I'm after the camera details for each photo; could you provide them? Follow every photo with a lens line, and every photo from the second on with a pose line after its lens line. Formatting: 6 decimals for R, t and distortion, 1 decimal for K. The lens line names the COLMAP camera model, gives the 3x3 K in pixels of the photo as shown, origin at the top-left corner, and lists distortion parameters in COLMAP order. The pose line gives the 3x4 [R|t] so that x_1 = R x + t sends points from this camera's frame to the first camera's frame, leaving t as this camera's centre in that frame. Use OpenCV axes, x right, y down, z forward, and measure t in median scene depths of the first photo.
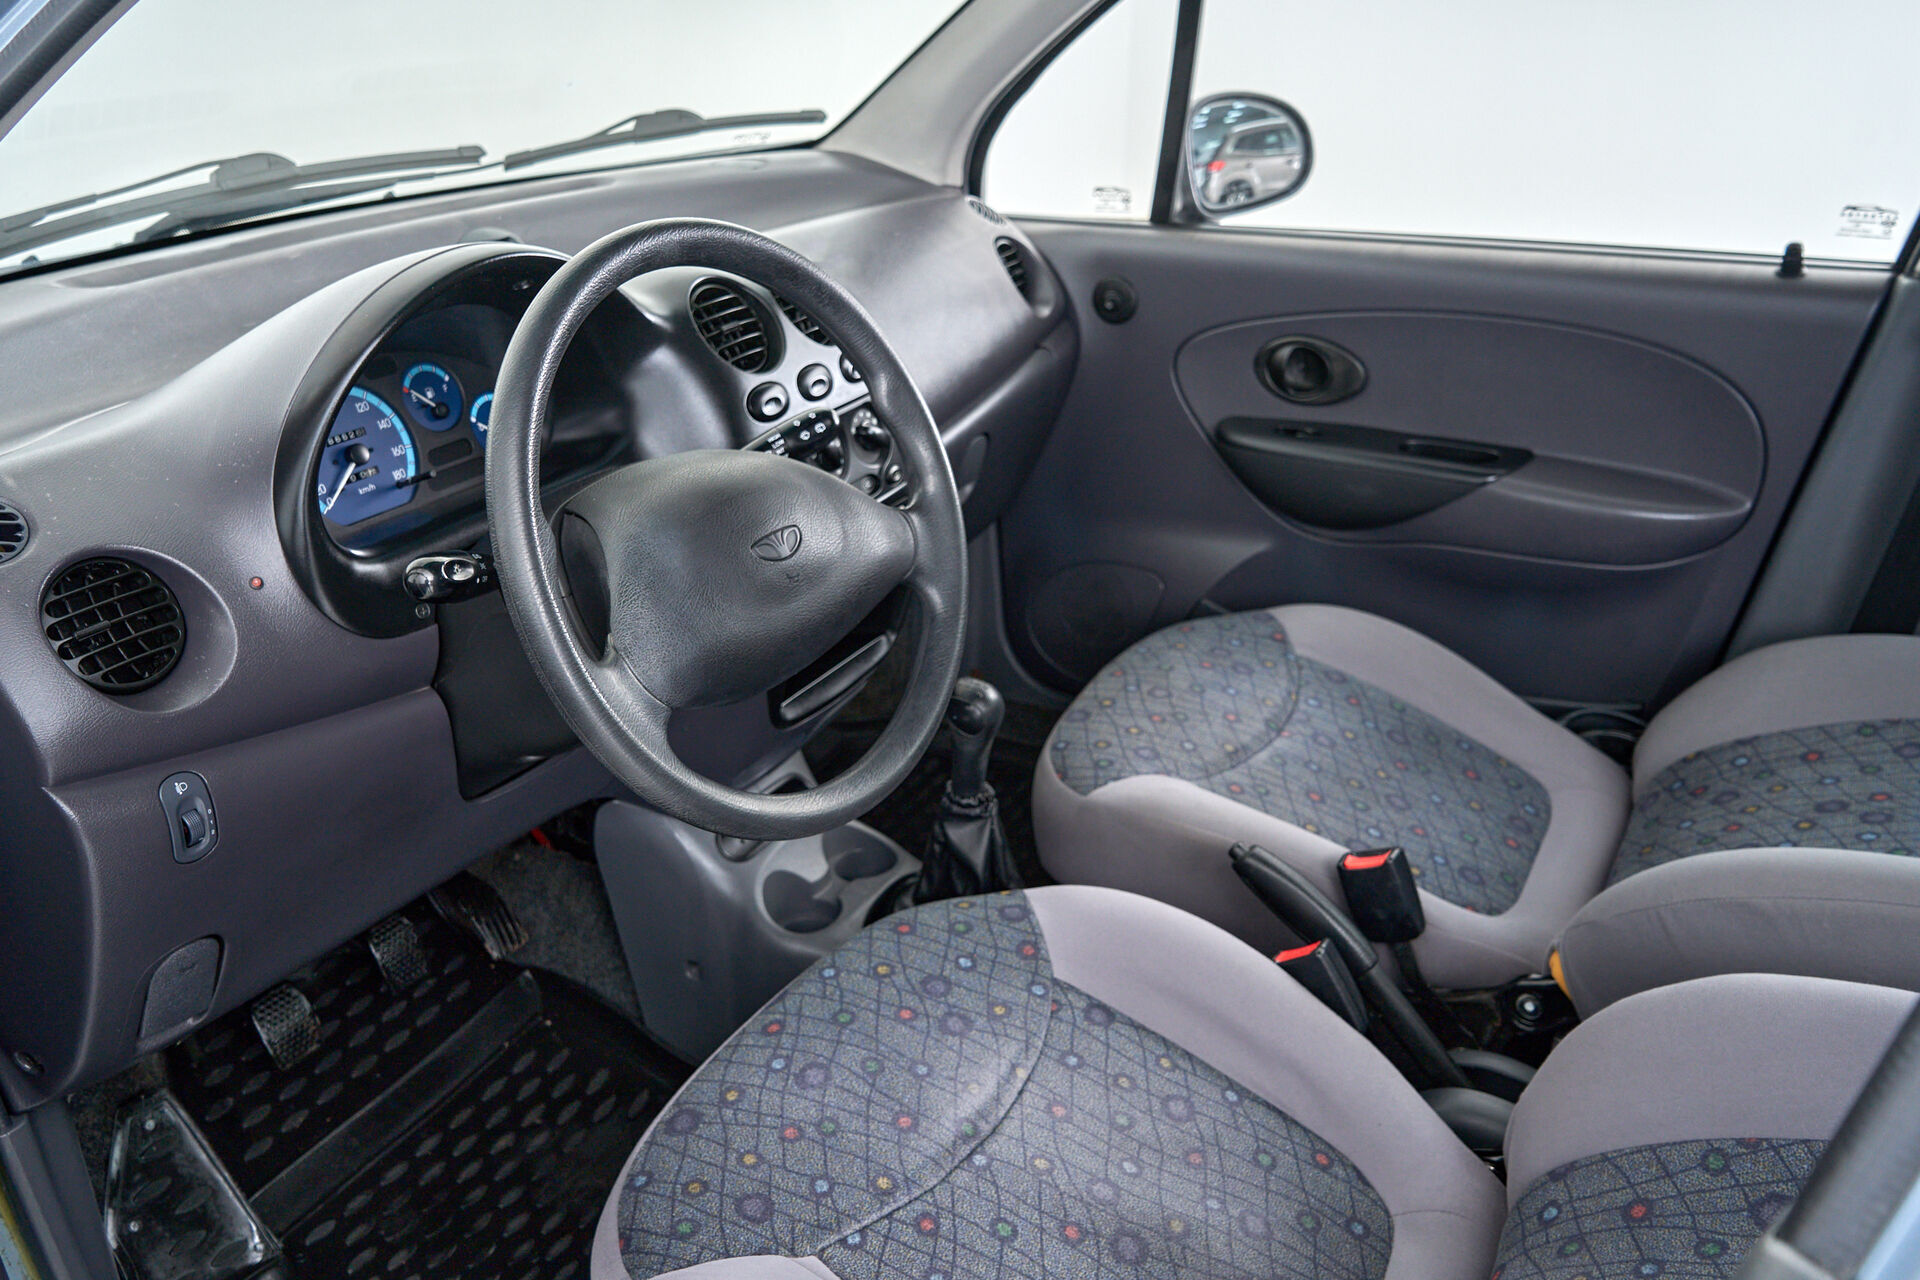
lens RADIAL K [[1598.5, 0, 962.7], [0, 1598.5, 619.2], [0, 0, 1]] dist [0.015499, -0.011318]
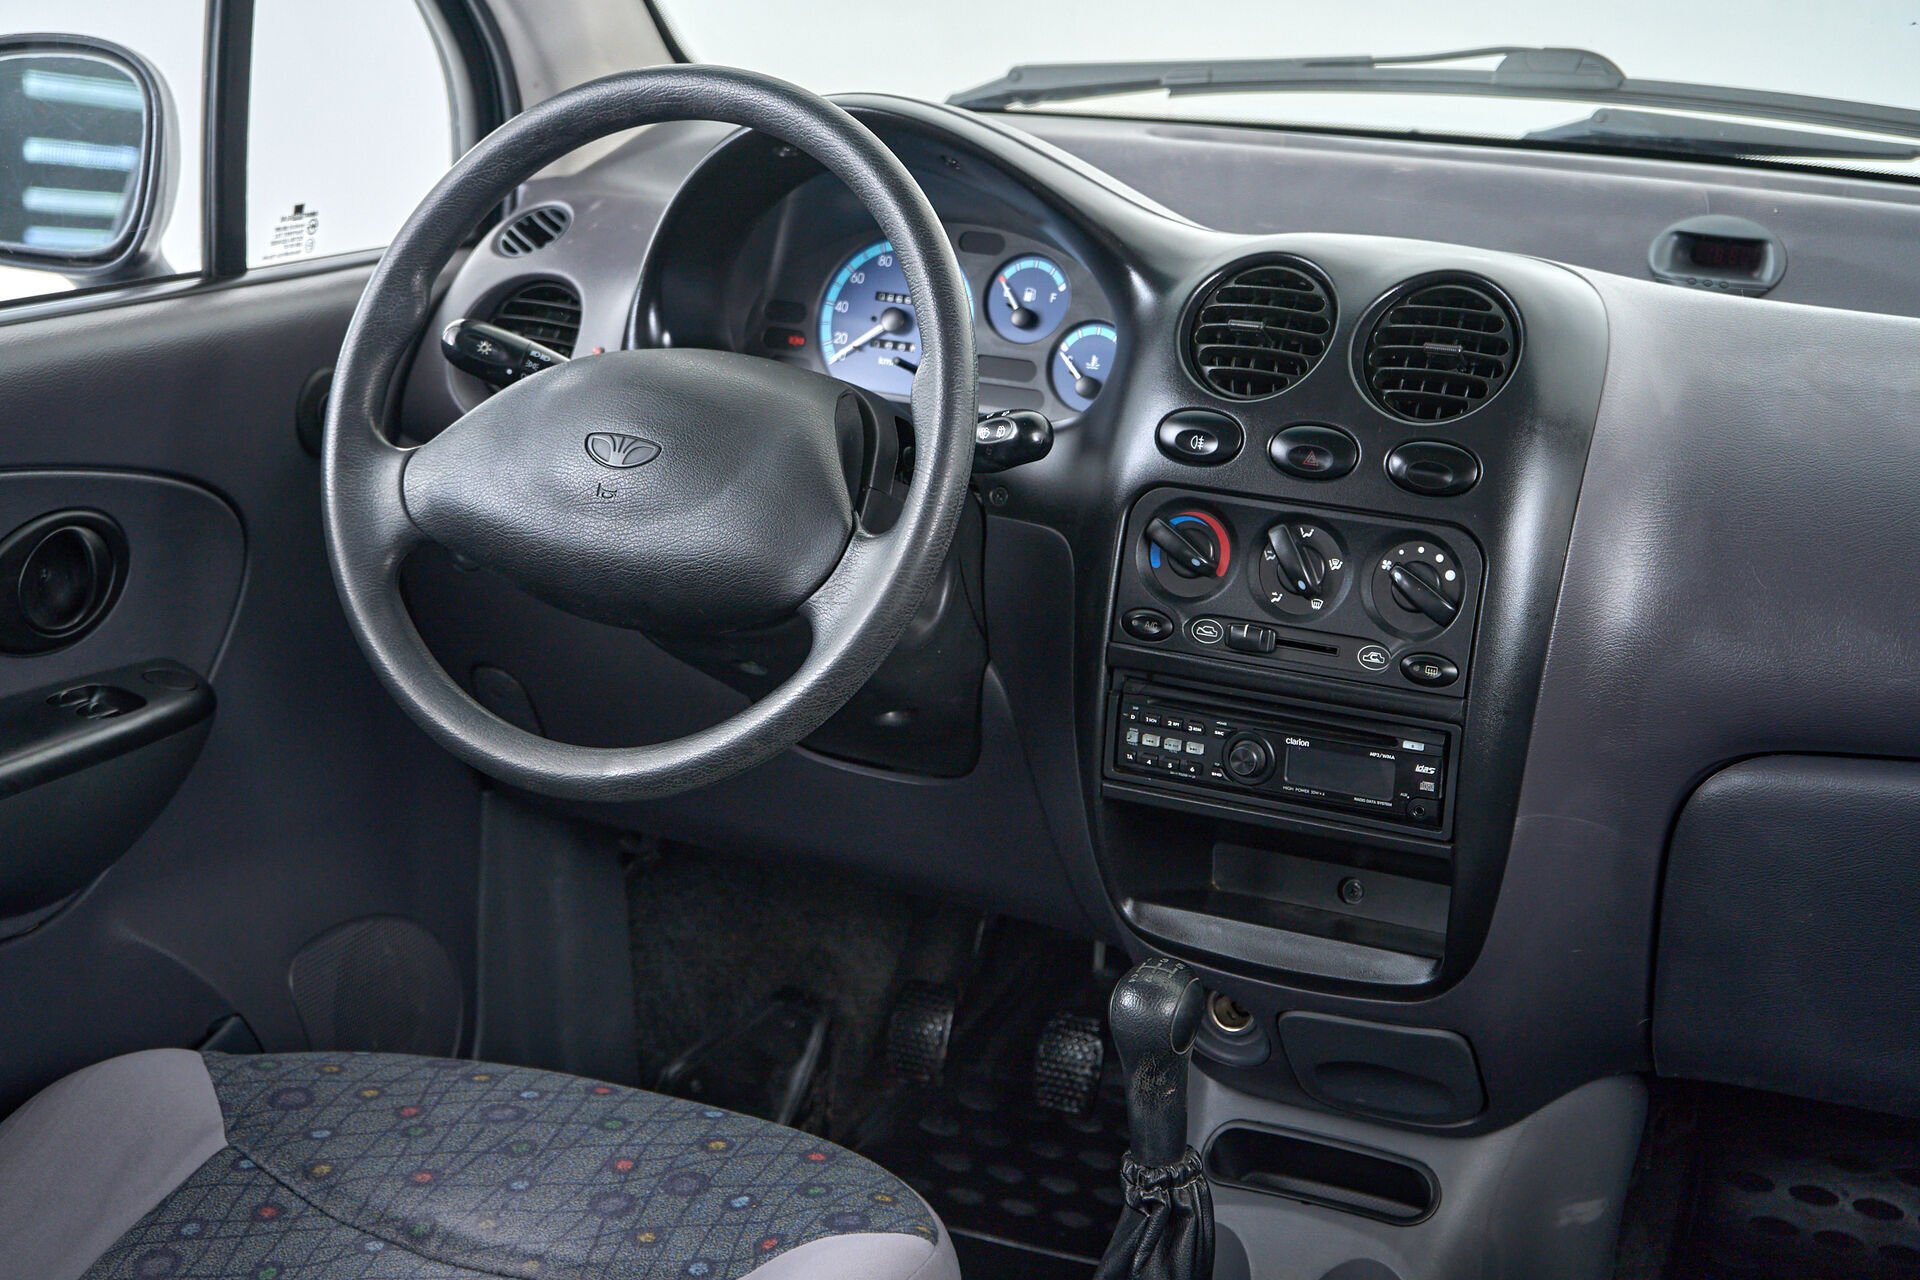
lens RADIAL K [[3444.7, 0, 972.1], [0, 3444.7, 646.7], [0, 0, 1]] dist [0.037951, 0.000000]
pose [[0.041796, 0.283977, -0.957920, 1.357576], [-0.429495, 0.870760, 0.239398, -0.387139], [0.902102, 0.401416, 0.158361, 0.773663]]
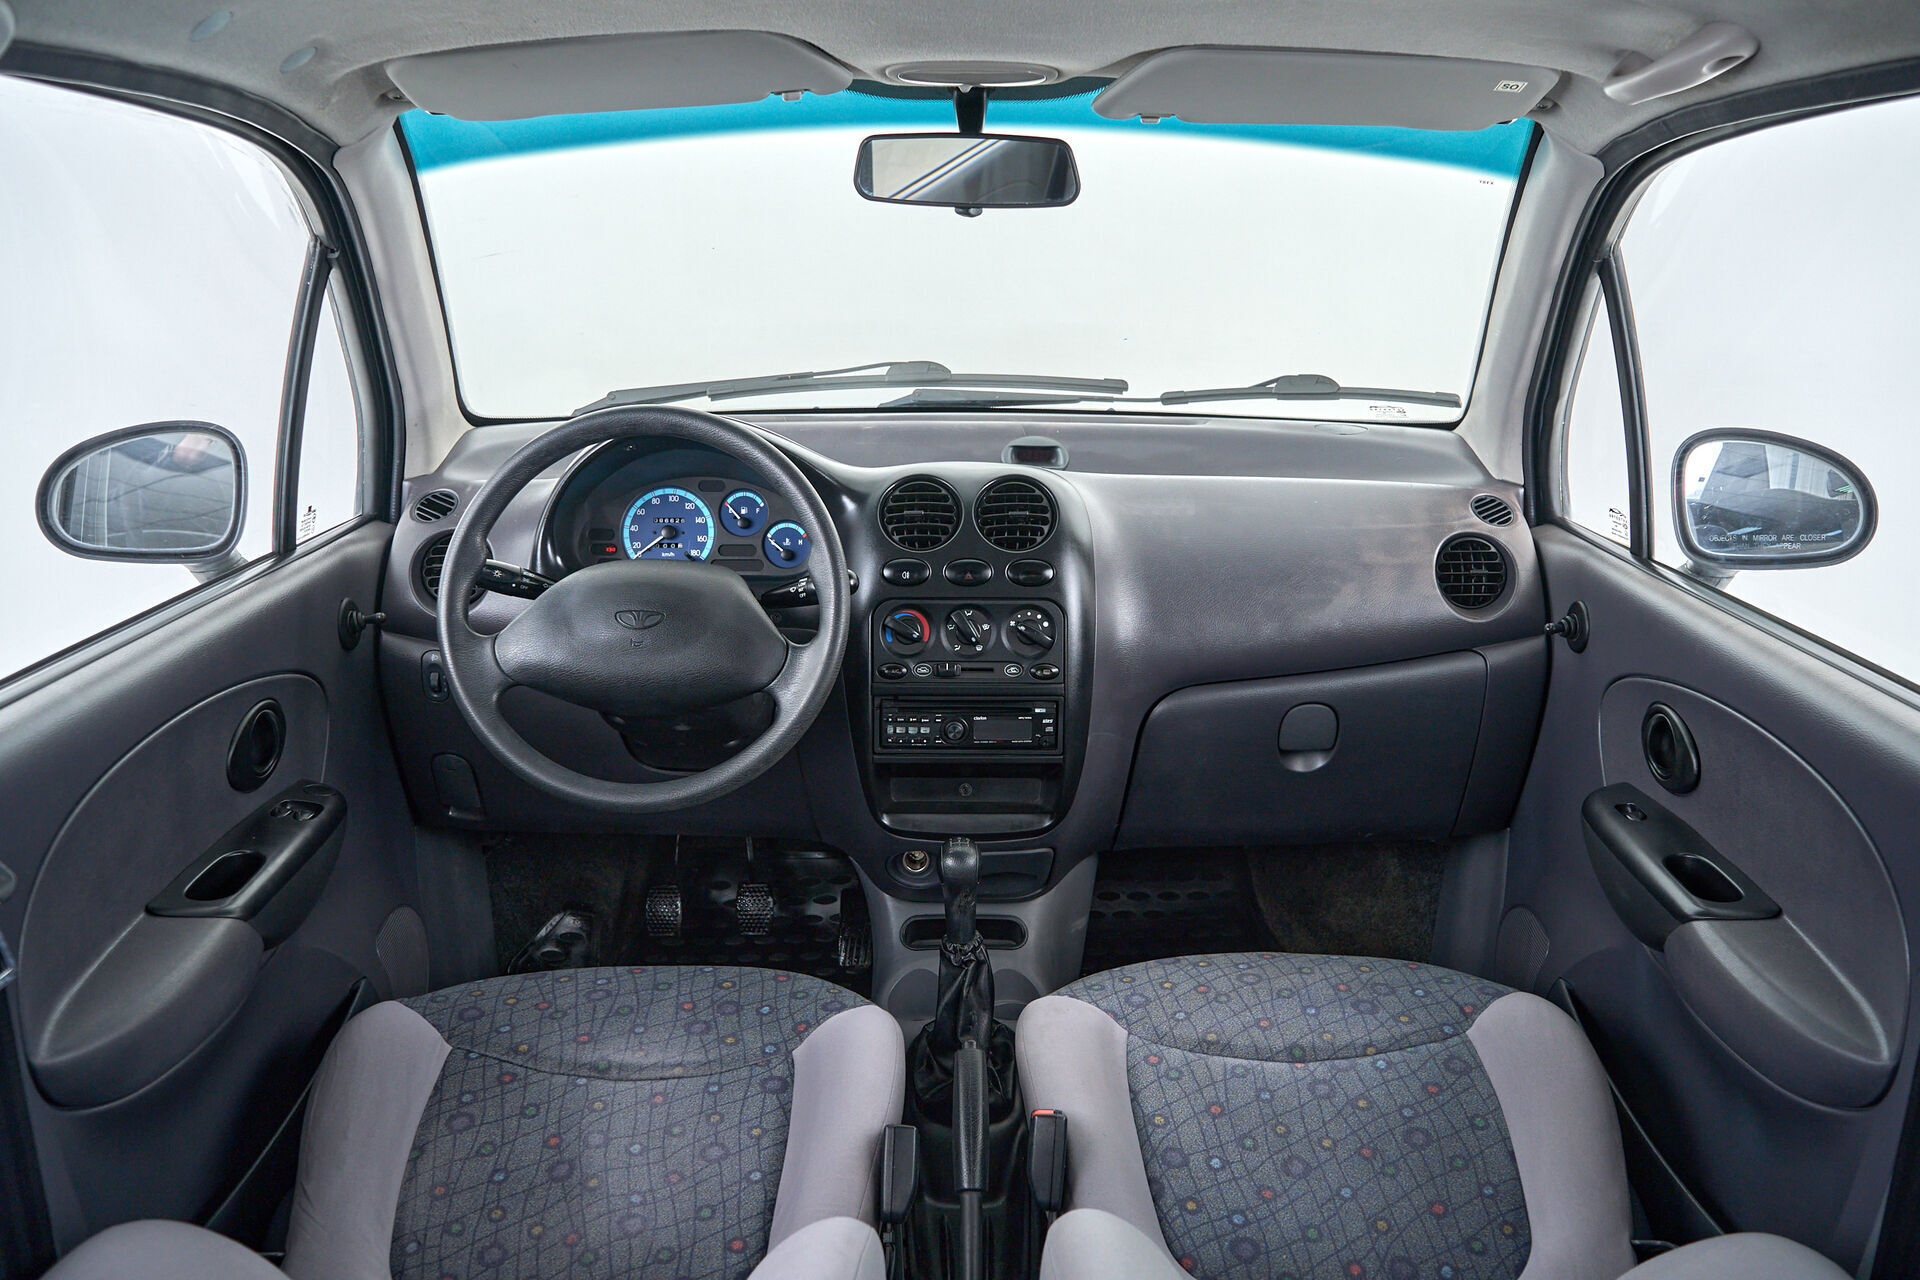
lens RADIAL K [[1768.6, 0, 971.3], [0, 1768.6, 633.4], [0, 0, 1]] dist [-0.048272, 0.000000]
pose [[0.502632, 0.232720, -0.832588, 1.187156], [-0.359657, 0.932075, 0.043403, -0.182752], [0.786135, 0.277630, 0.552190, 0.282131]]
